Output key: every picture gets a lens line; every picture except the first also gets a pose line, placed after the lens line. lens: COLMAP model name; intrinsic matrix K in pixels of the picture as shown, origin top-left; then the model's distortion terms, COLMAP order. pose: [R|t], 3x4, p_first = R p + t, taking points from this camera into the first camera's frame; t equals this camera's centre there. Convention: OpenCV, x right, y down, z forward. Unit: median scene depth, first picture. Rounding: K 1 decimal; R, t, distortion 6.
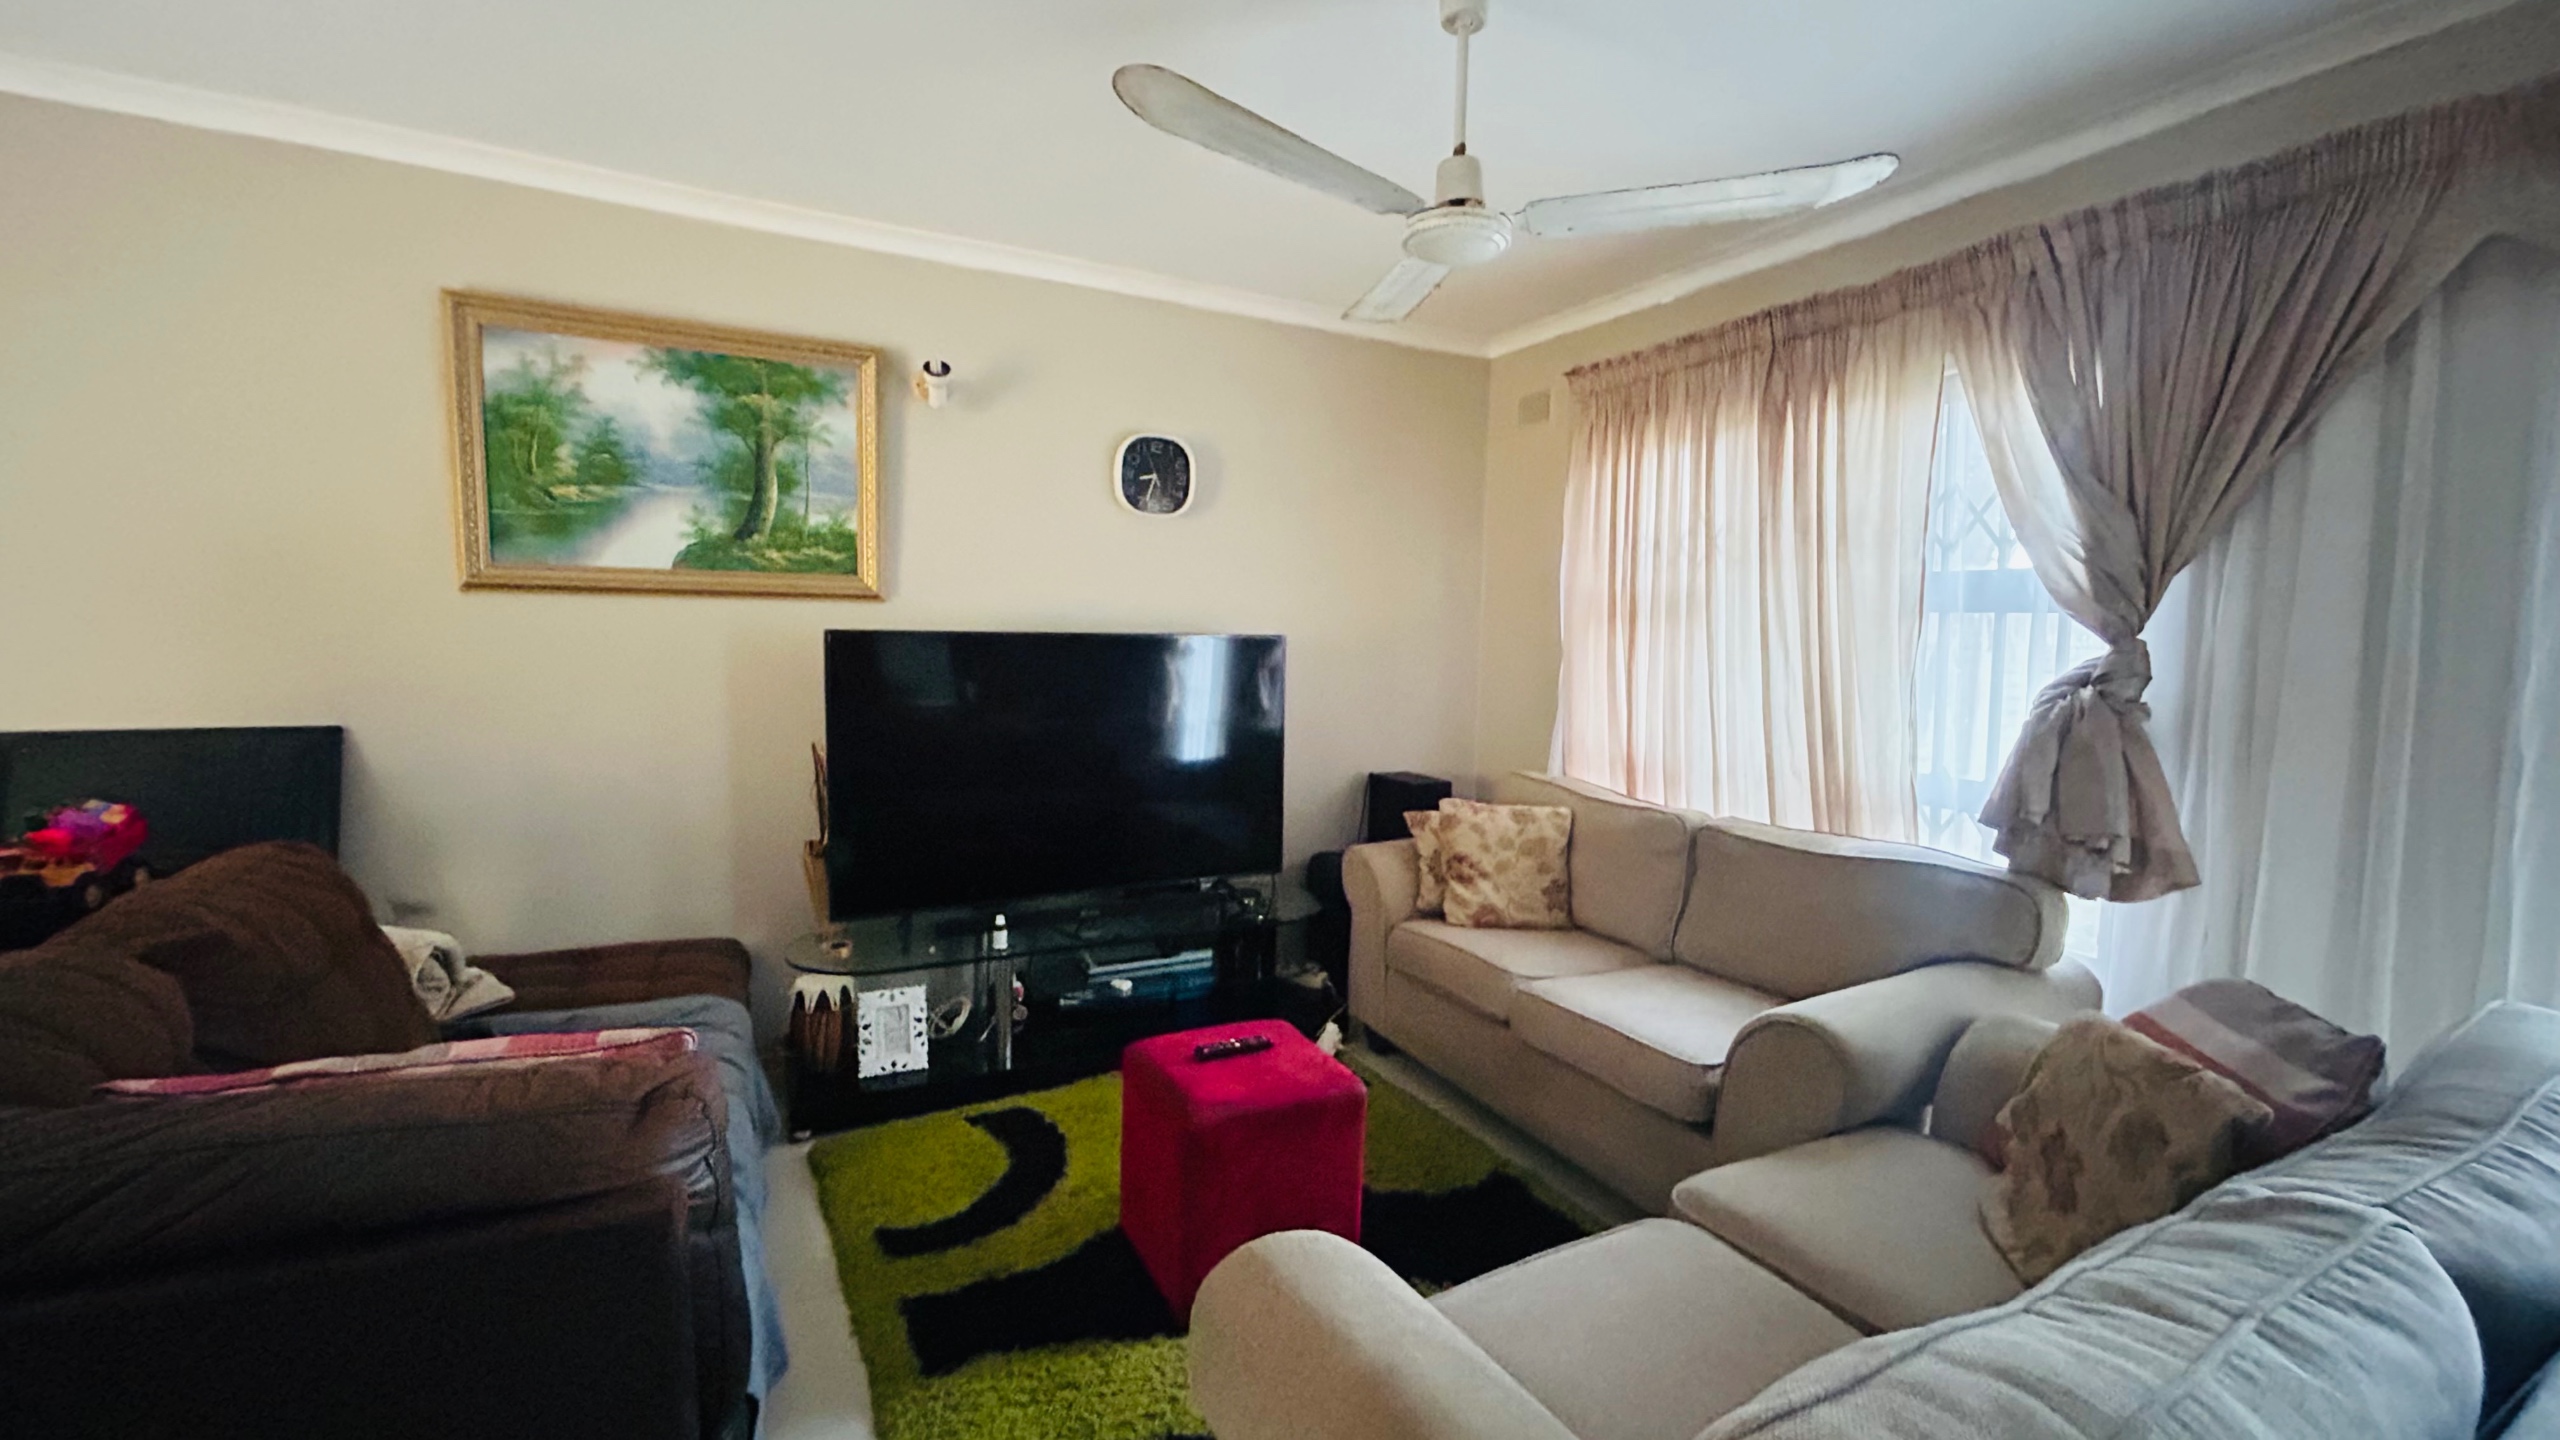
lens RADIAL K [[1024.5, 0, 1281.8], [0, 1024.5, 719.5], [0, 0, 1]] dist [-0.004079, 0.002815]
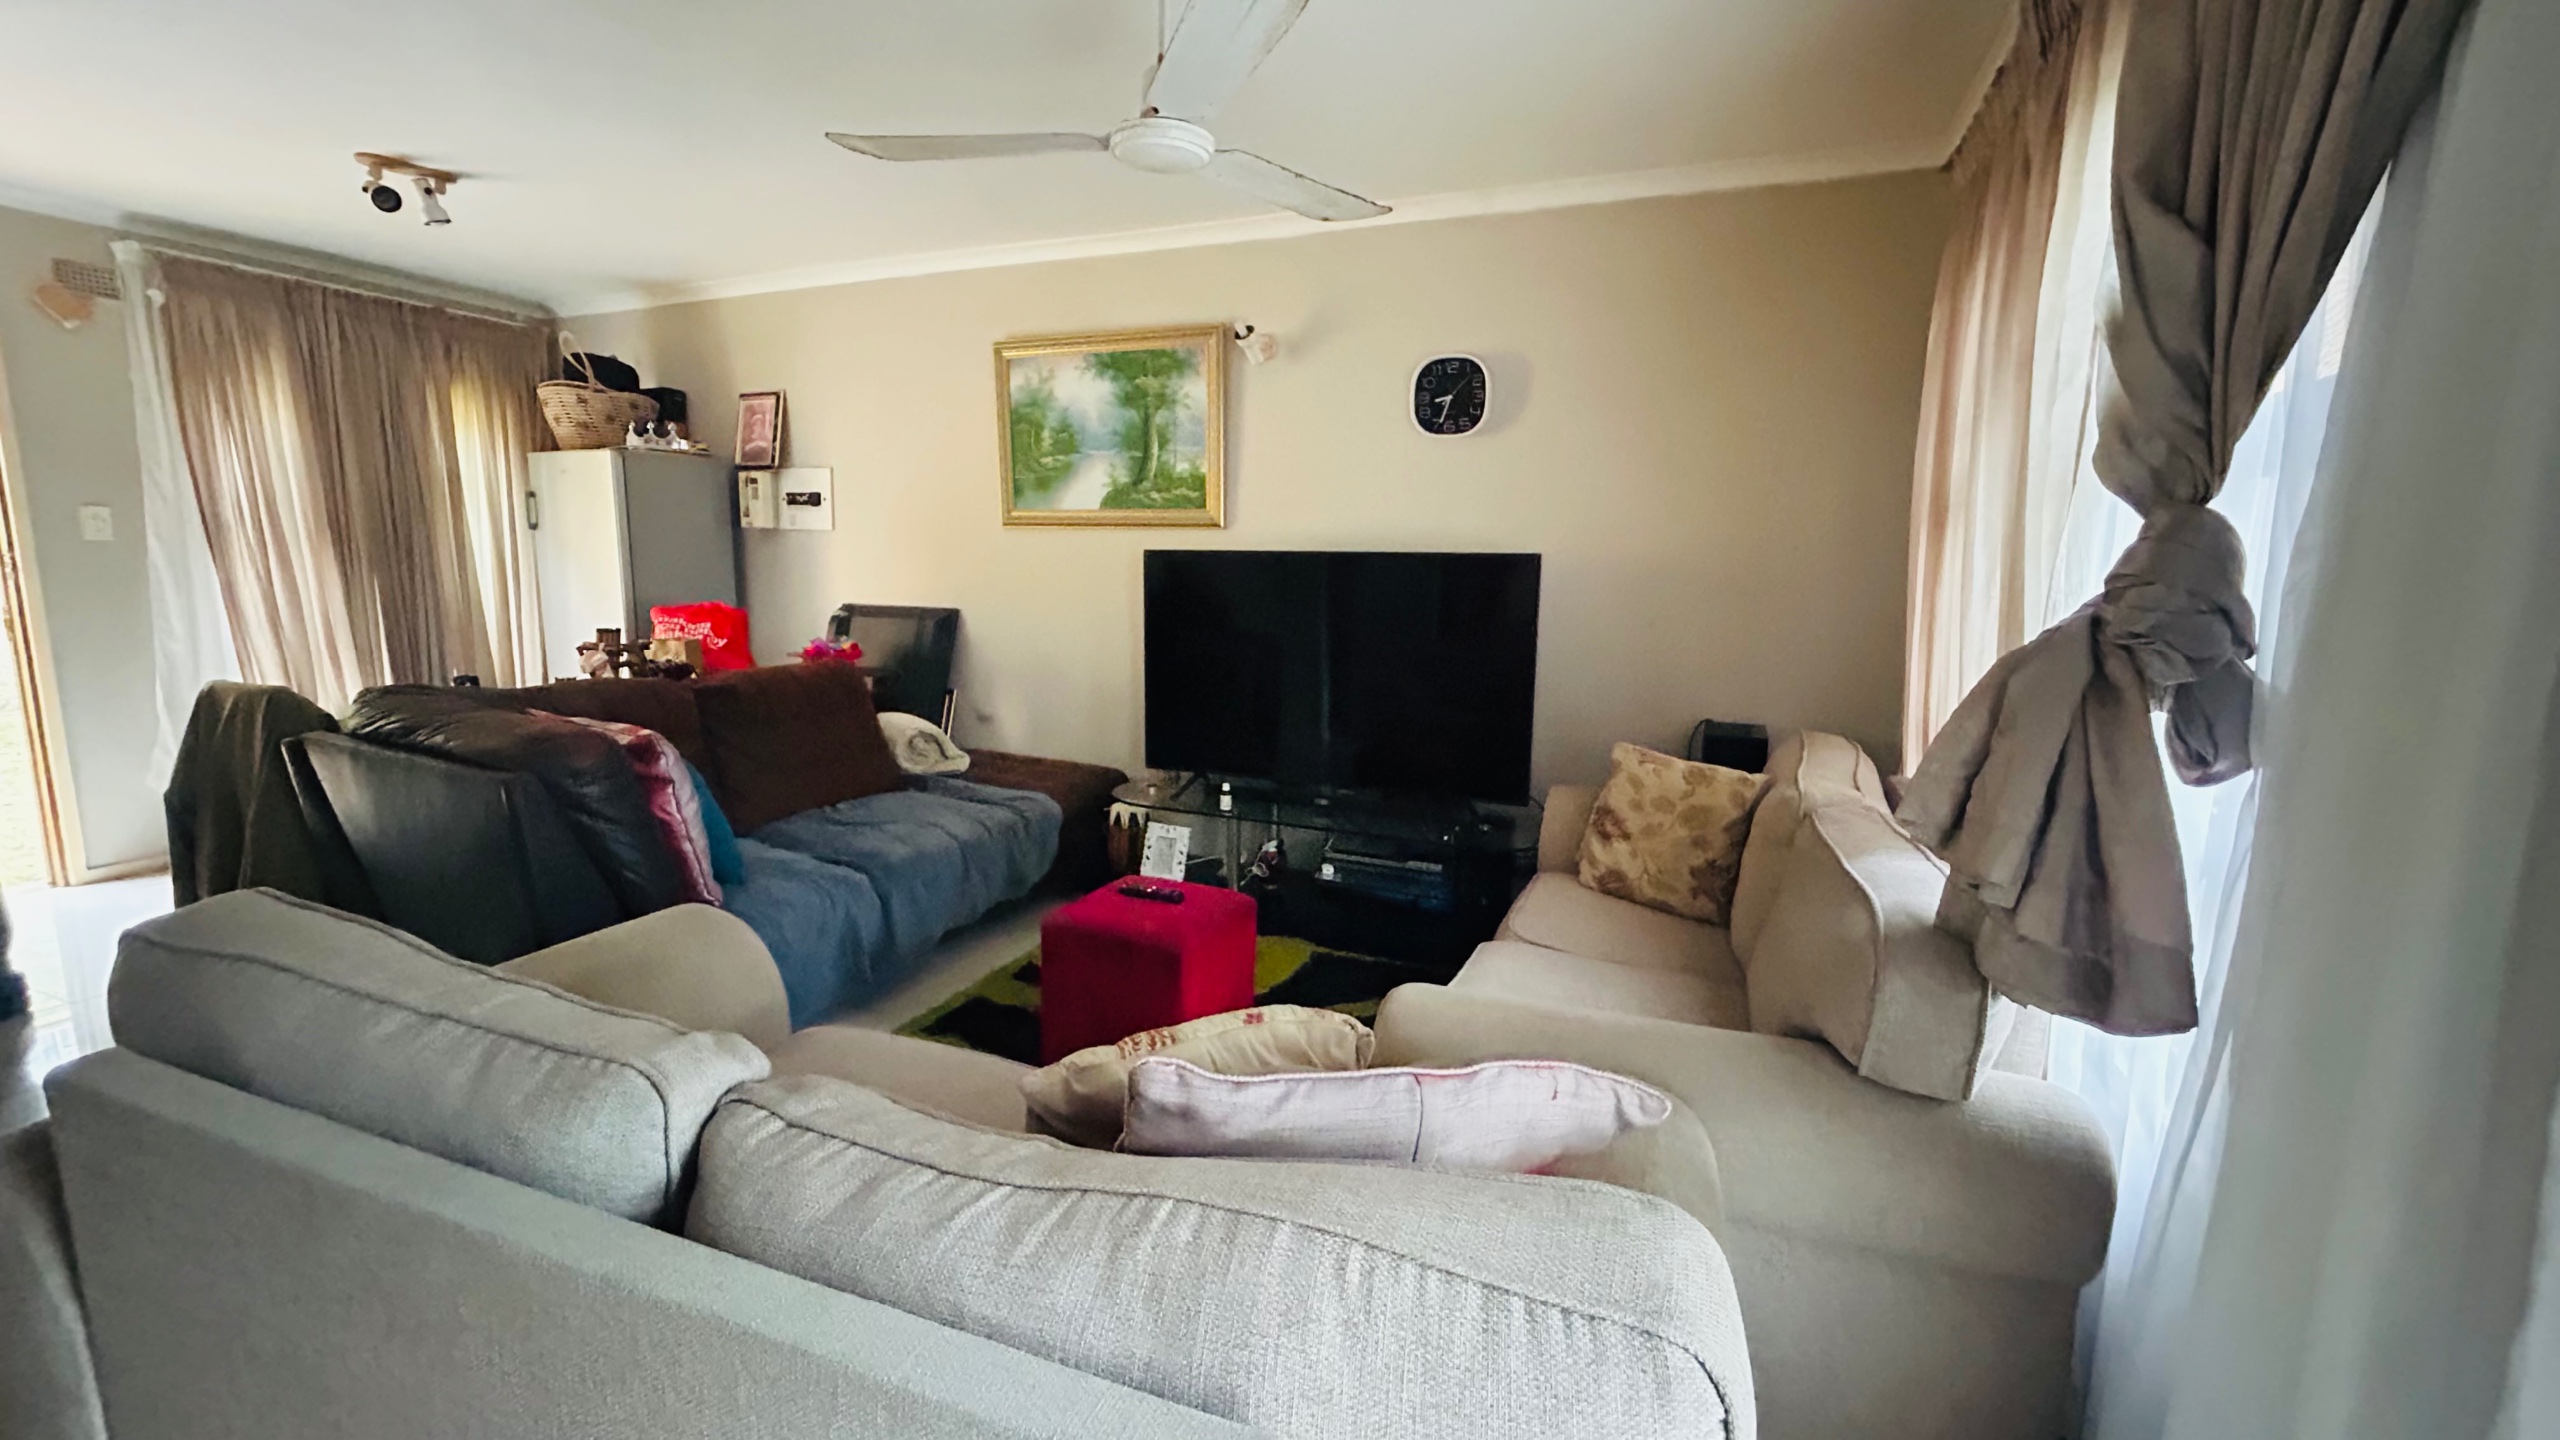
lens RADIAL K [[1024.5, 0, 1271.0], [0, 1024.5, 718.7], [0, 0, 1]] dist [-0.004079, 0.002815]
pose [[0.637877, 0.111386, -0.762041, 0.687712], [-0.072564, 0.993776, 0.084518, 0.007247], [0.766712, 0.001385, 0.641989, 0.255590]]
